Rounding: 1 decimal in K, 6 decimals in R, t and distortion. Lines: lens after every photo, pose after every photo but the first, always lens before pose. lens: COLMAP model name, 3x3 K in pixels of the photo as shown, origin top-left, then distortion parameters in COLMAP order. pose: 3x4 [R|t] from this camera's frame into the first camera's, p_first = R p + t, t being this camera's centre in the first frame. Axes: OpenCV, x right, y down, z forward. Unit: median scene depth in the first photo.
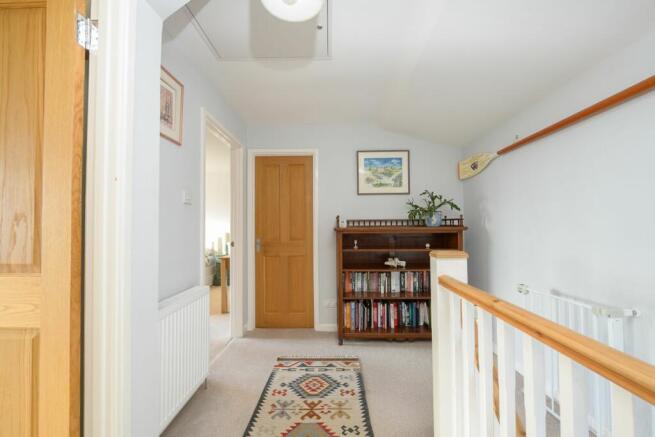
lens RADIAL K [[257.1, 0, 327.9], [0, 257.1, 220.5], [0, 0, 1]] dist [-0.004539, -0.000124]
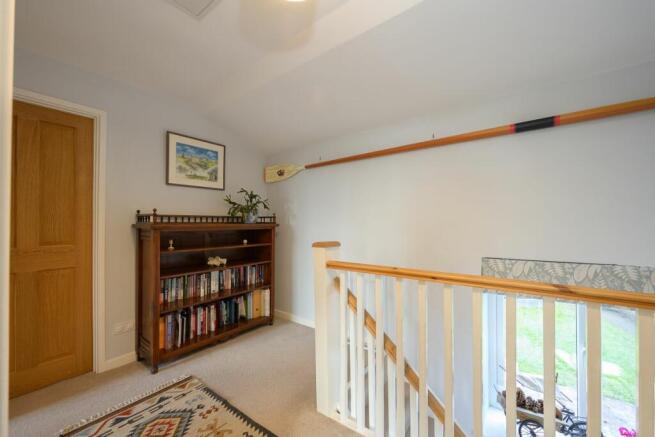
lens RADIAL K [[257.1, 0, 326.1], [0, 257.1, 220.3], [0, 0, 1]] dist [-0.004539, -0.000124]
pose [[0.601726, 0.014066, 0.798578, -0.251742], [-0.019860, 0.999799, -0.002646, 0.006968], [-0.798455, -0.014268, 0.601885, 0.105961]]
